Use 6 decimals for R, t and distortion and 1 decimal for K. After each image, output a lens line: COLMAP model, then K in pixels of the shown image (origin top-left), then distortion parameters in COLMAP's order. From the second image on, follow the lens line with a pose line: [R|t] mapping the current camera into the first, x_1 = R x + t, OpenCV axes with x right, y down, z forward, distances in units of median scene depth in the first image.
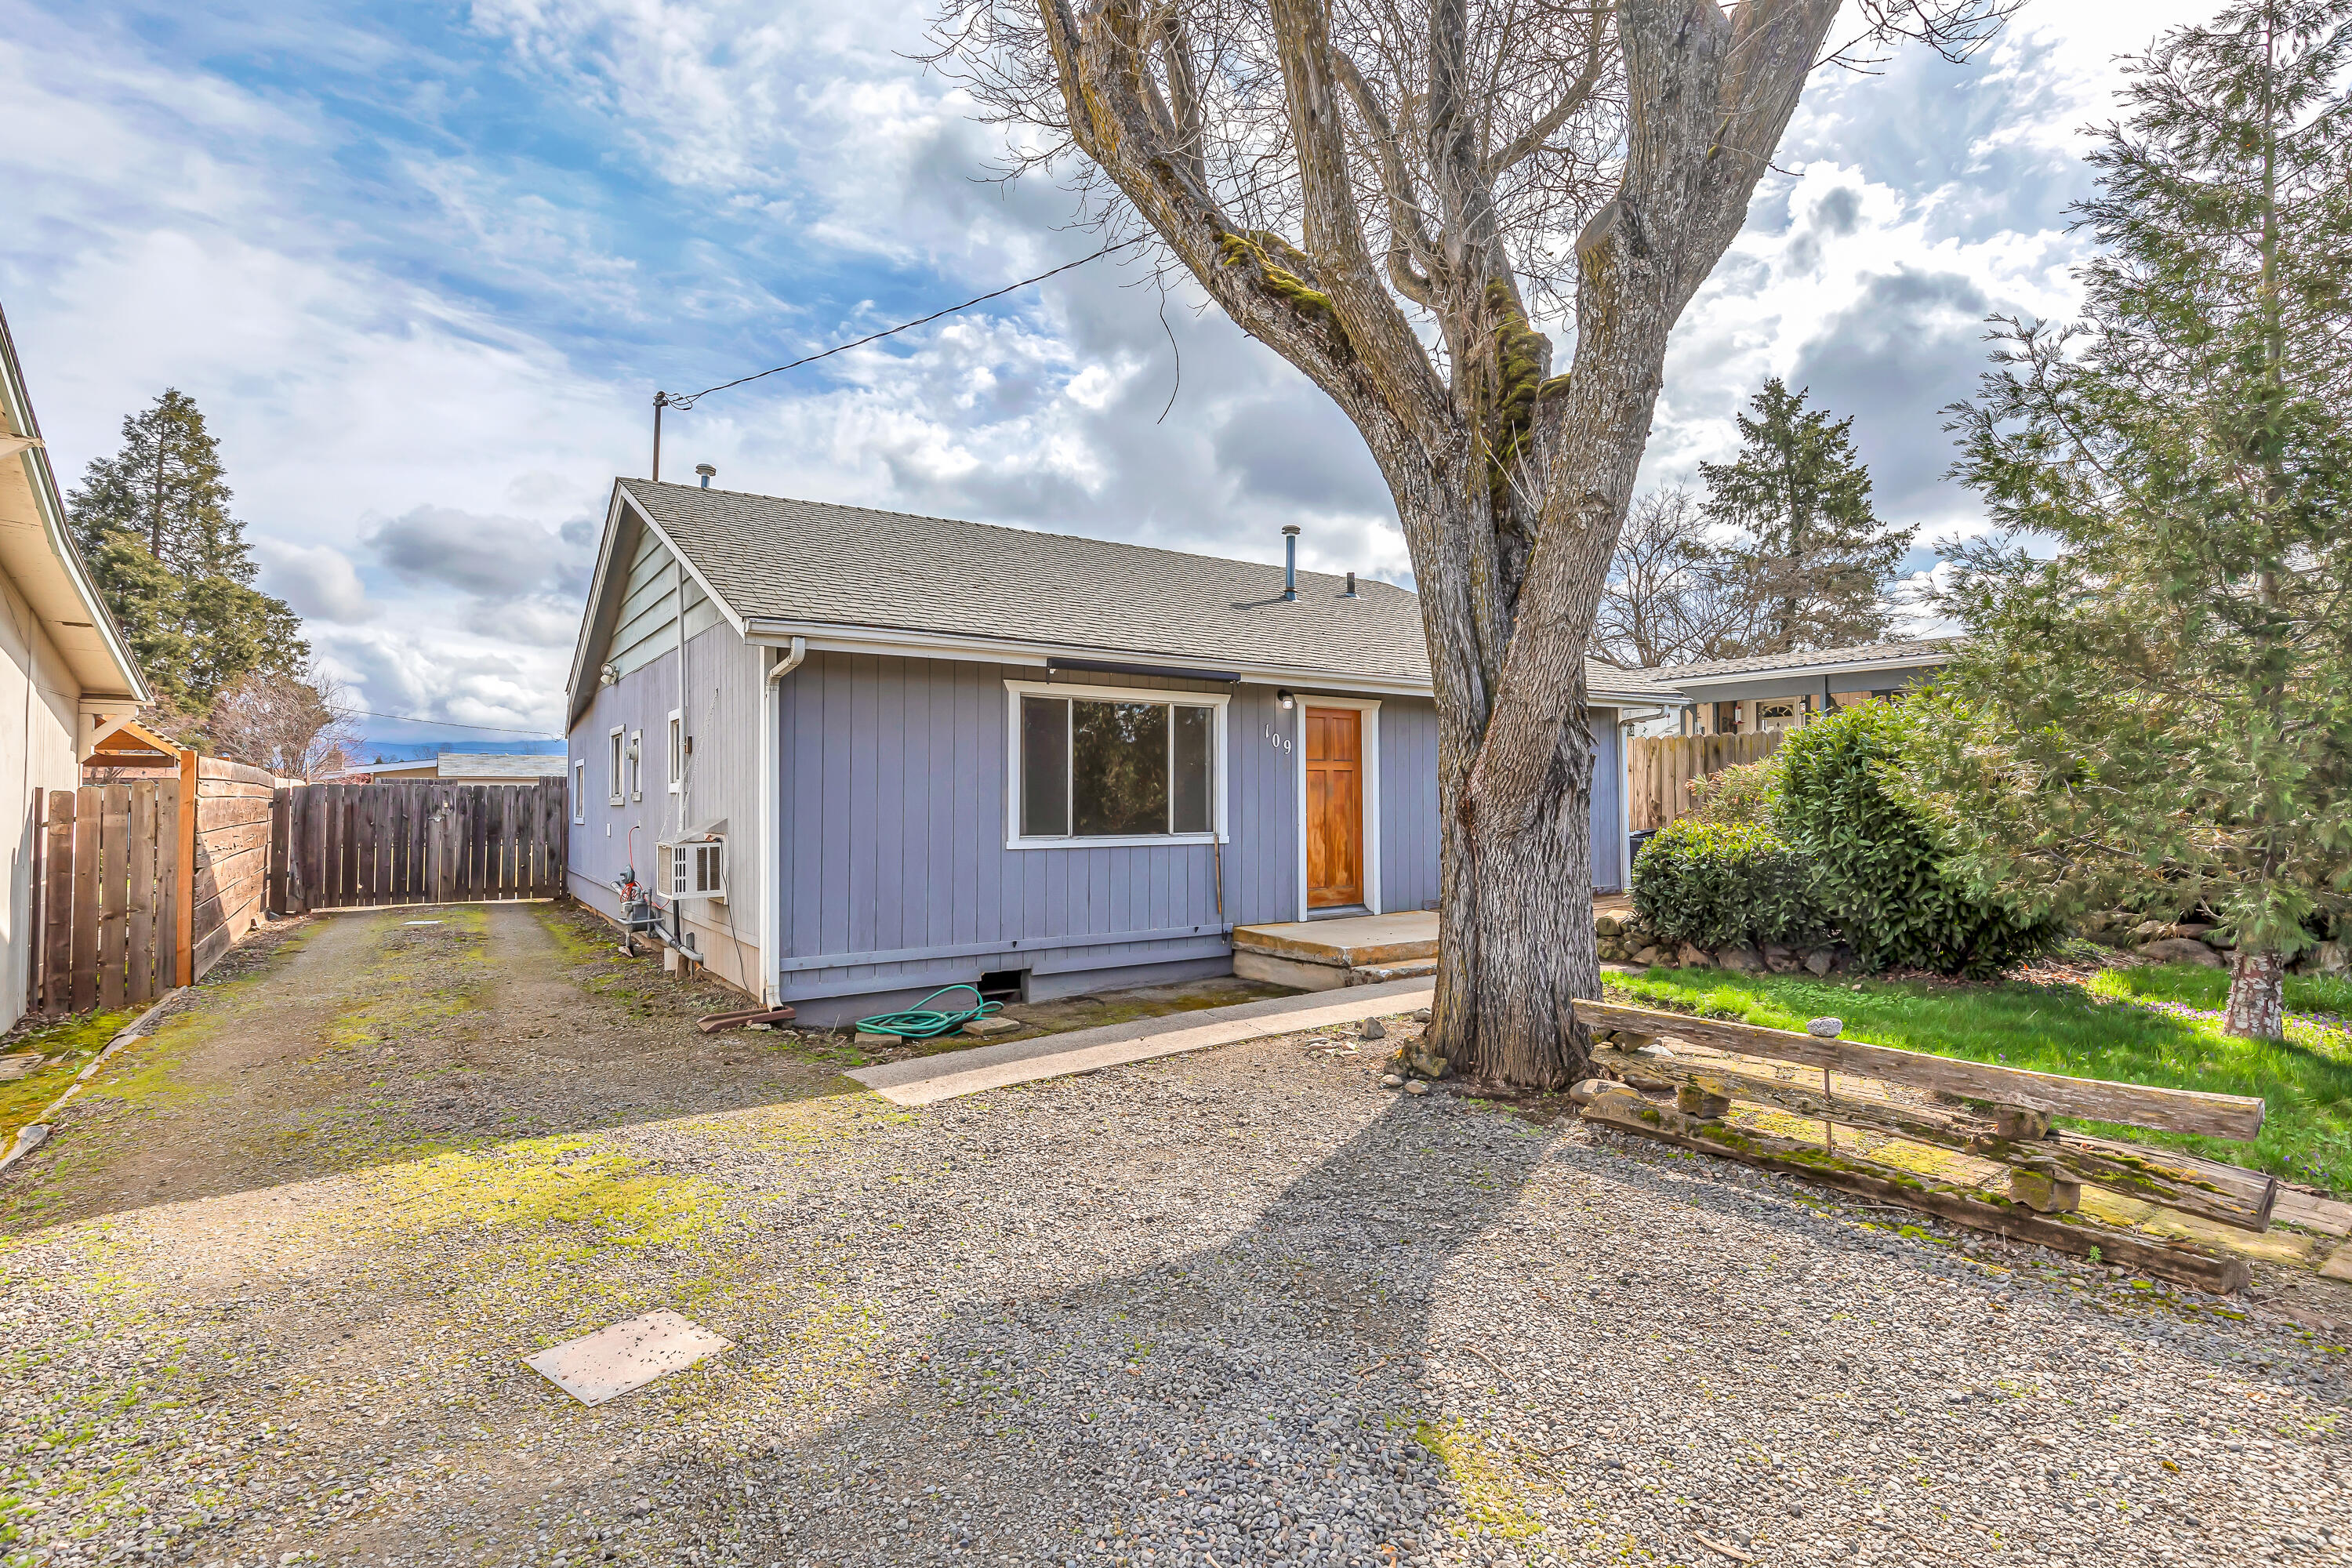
lens RADIAL K [[1134.9, 0, 1191.5], [0, 1134.9, 760.1], [0, 0, 1]] dist [0.004471, 0.000561]
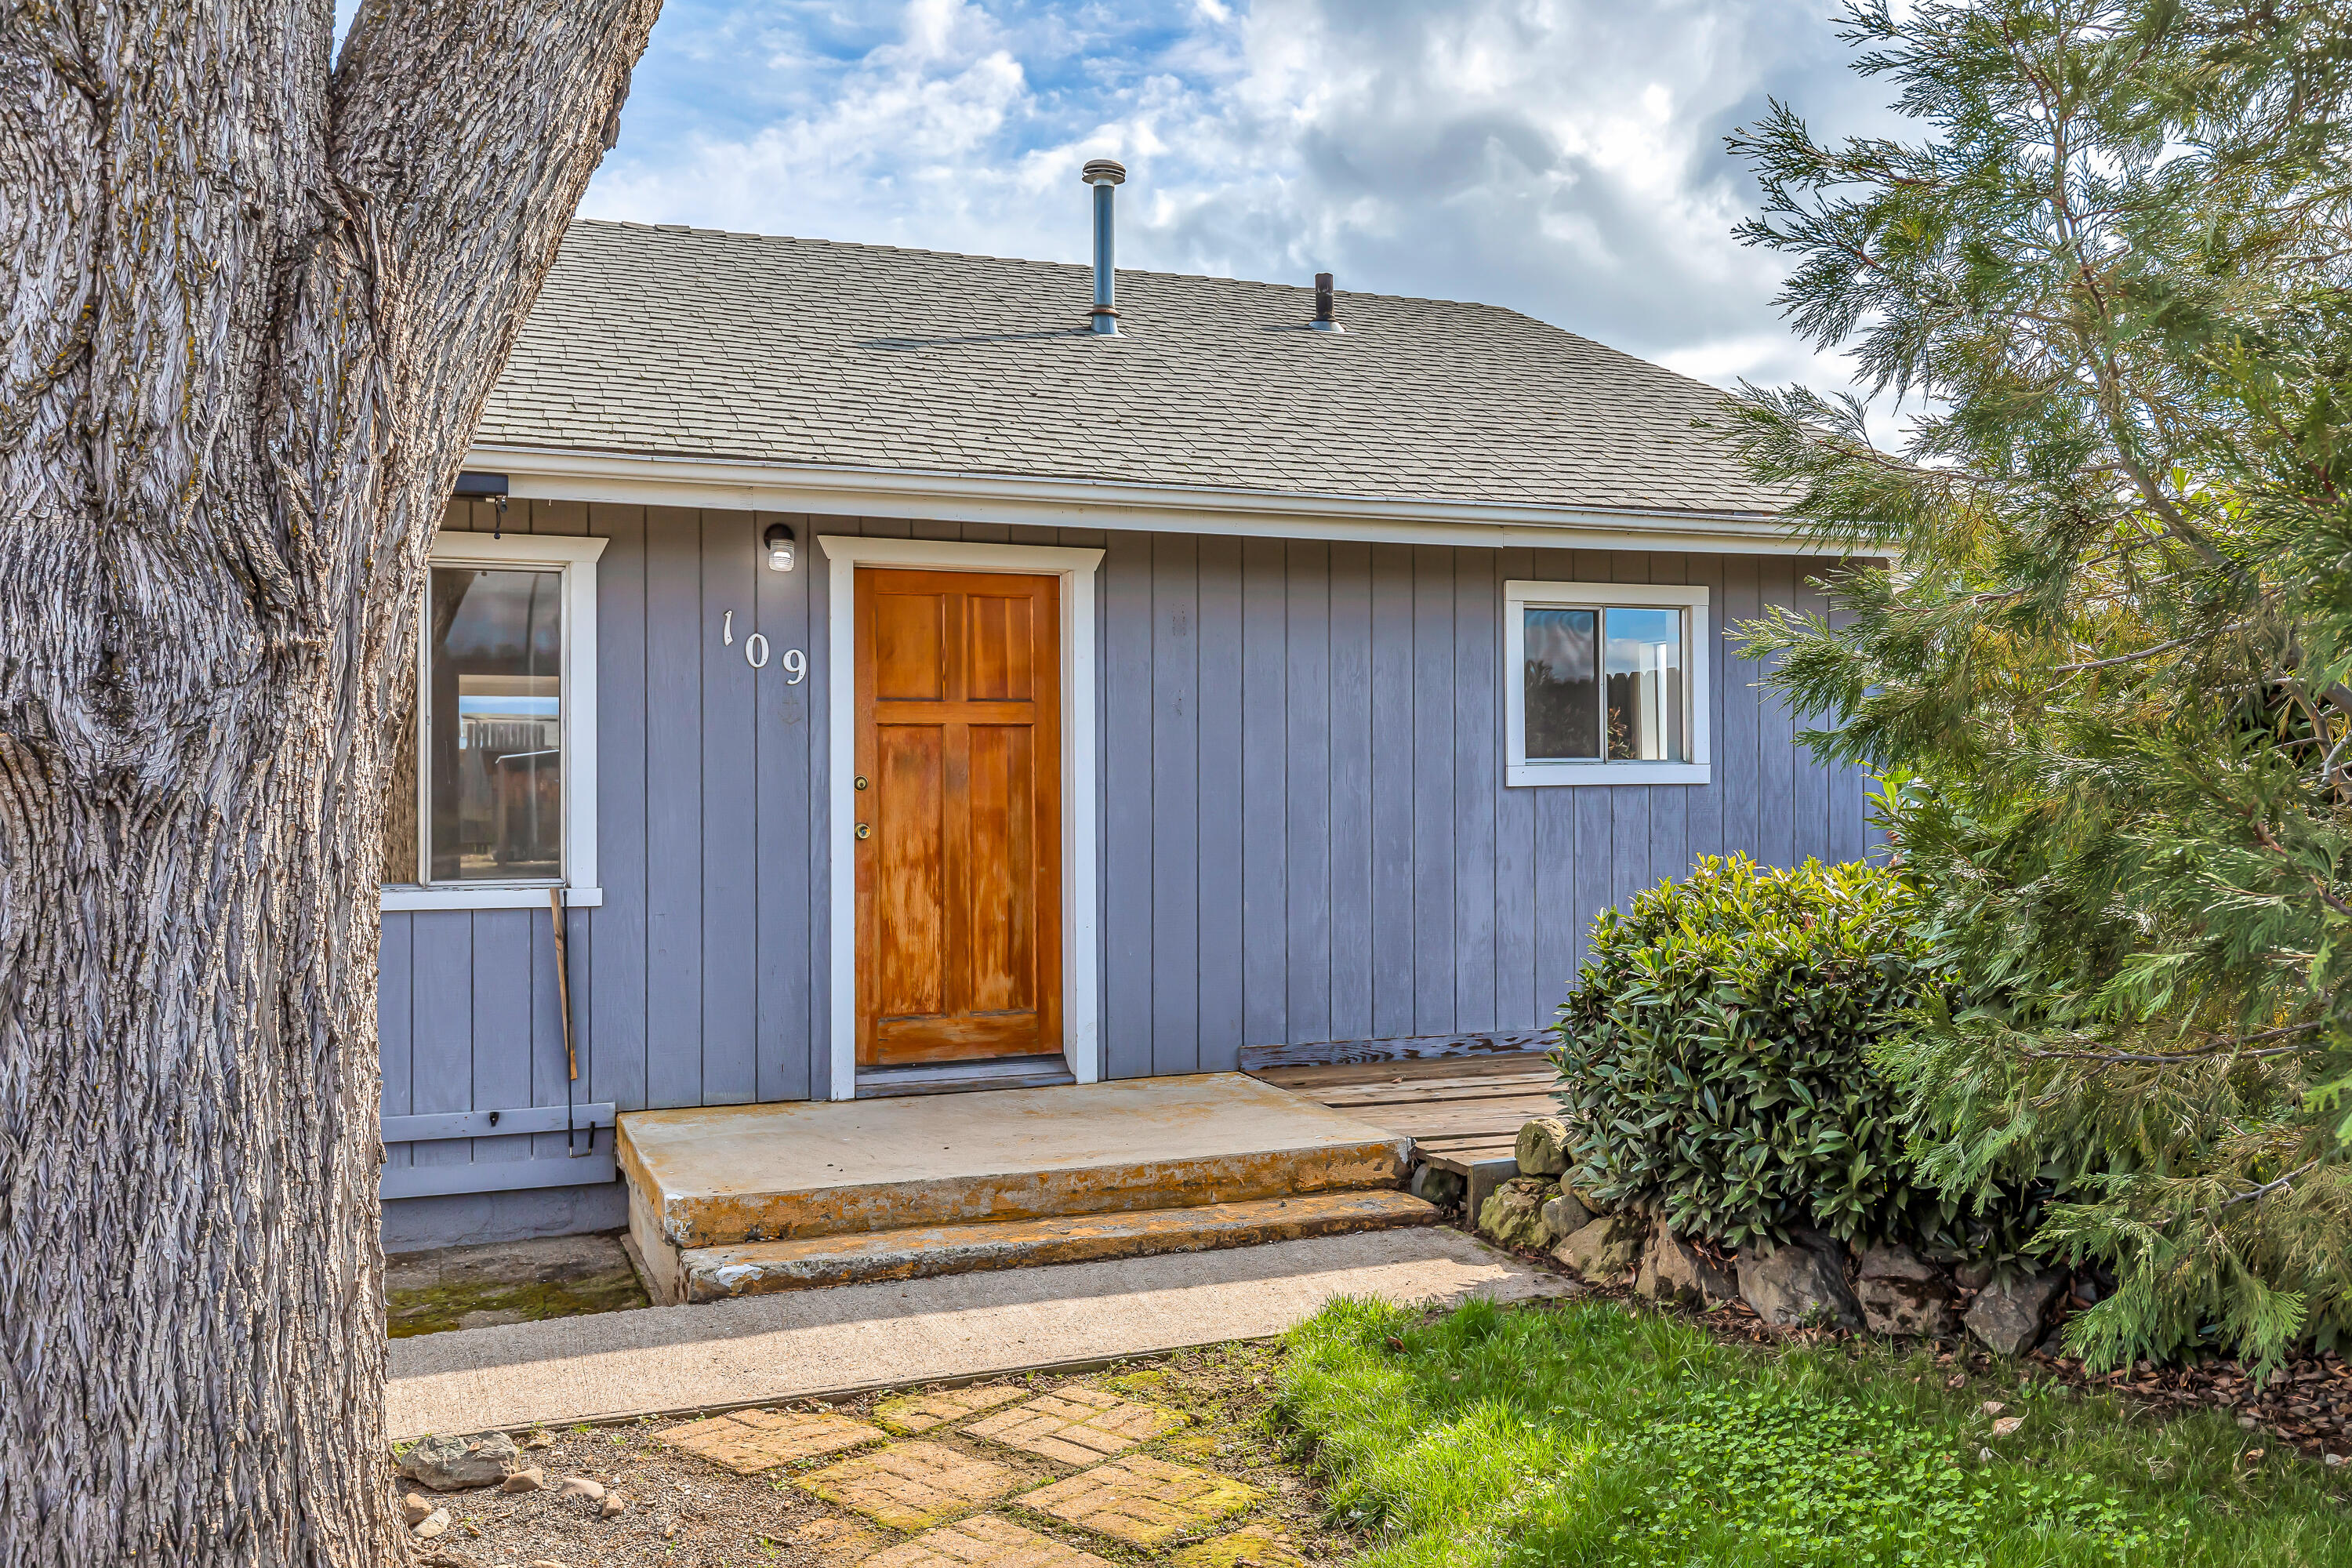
lens RADIAL K [[2010.6, 0, 1178.2], [0, 2010.6, 752.9], [0, 0, 1]] dist [-0.002408, -0.000568]
pose [[0.974655, -0.004656, -0.223665, 0.258074], [0.008325, 0.999846, 0.015467, 0.006287], [0.223558, -0.016937, 0.974543, 0.229507]]
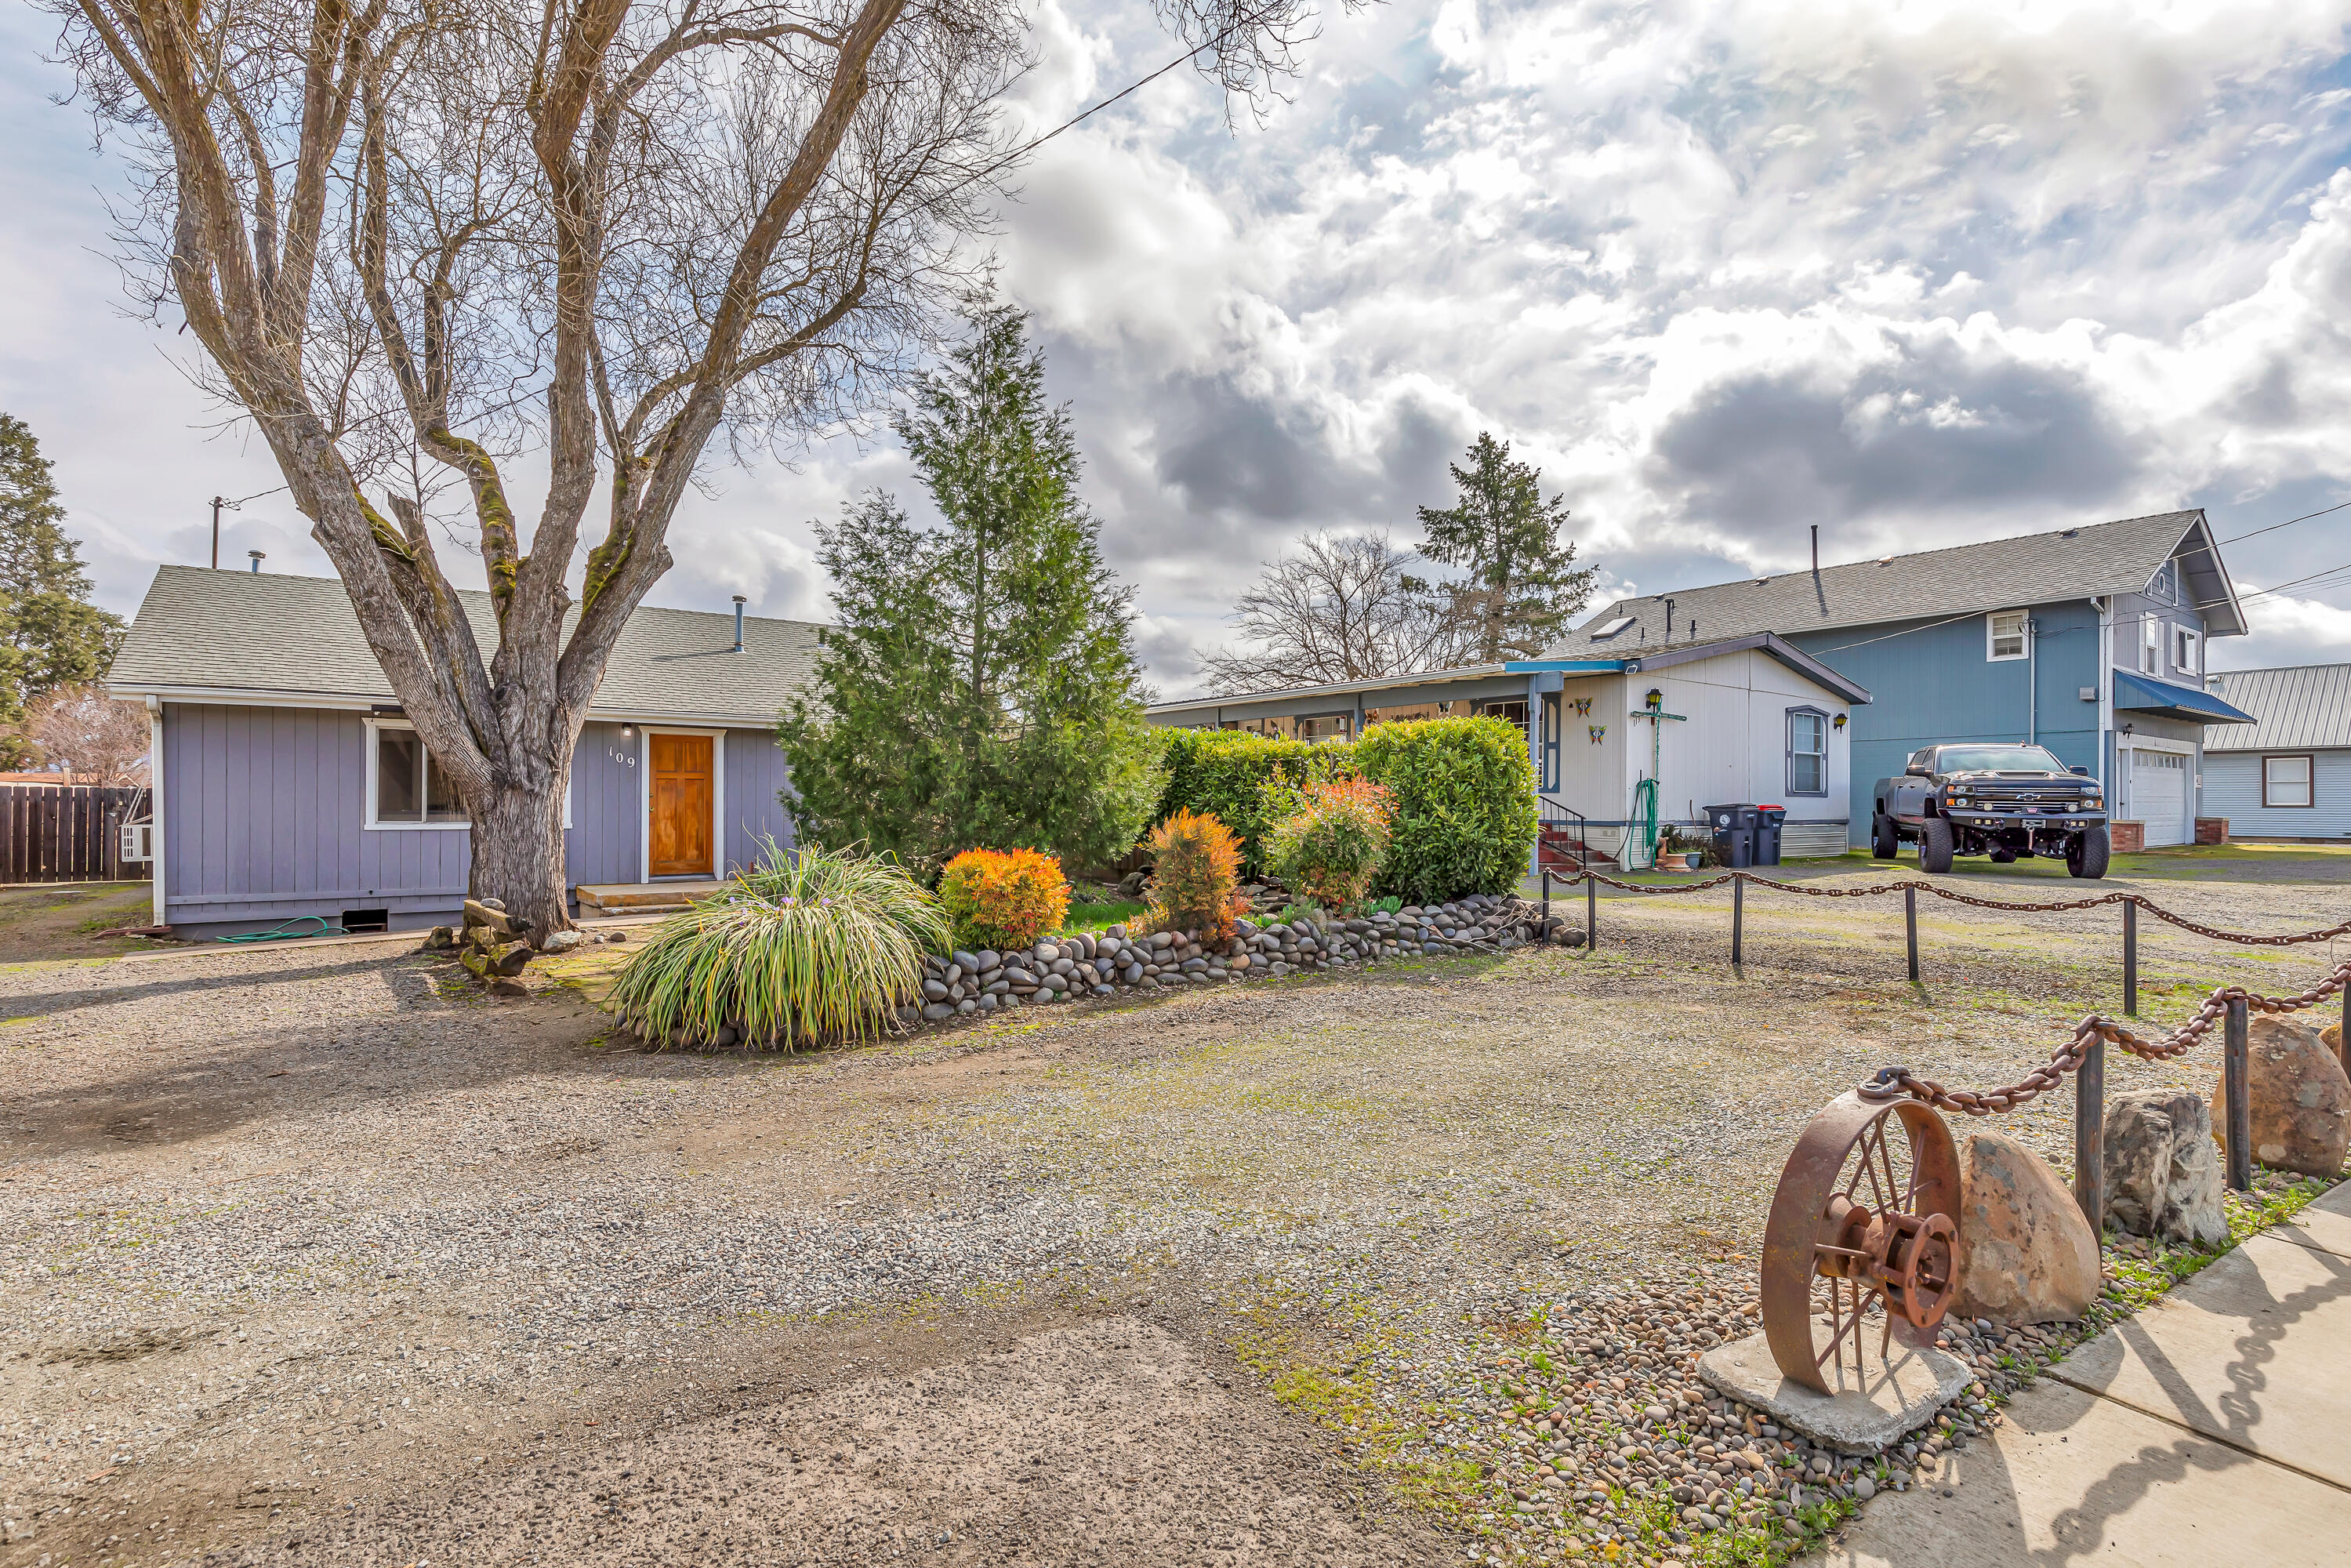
lens RADIAL K [[1115.4, 0, 1158.0], [0, 1115.4, 791.1], [0, 0, 1]] dist [0.004783, 0.000181]
pose [[0.999273, 0.004208, 0.037893, 0.479101], [-0.004934, 0.999806, 0.019076, -0.003850], [-0.037805, -0.019249, 0.999100, -0.302658]]
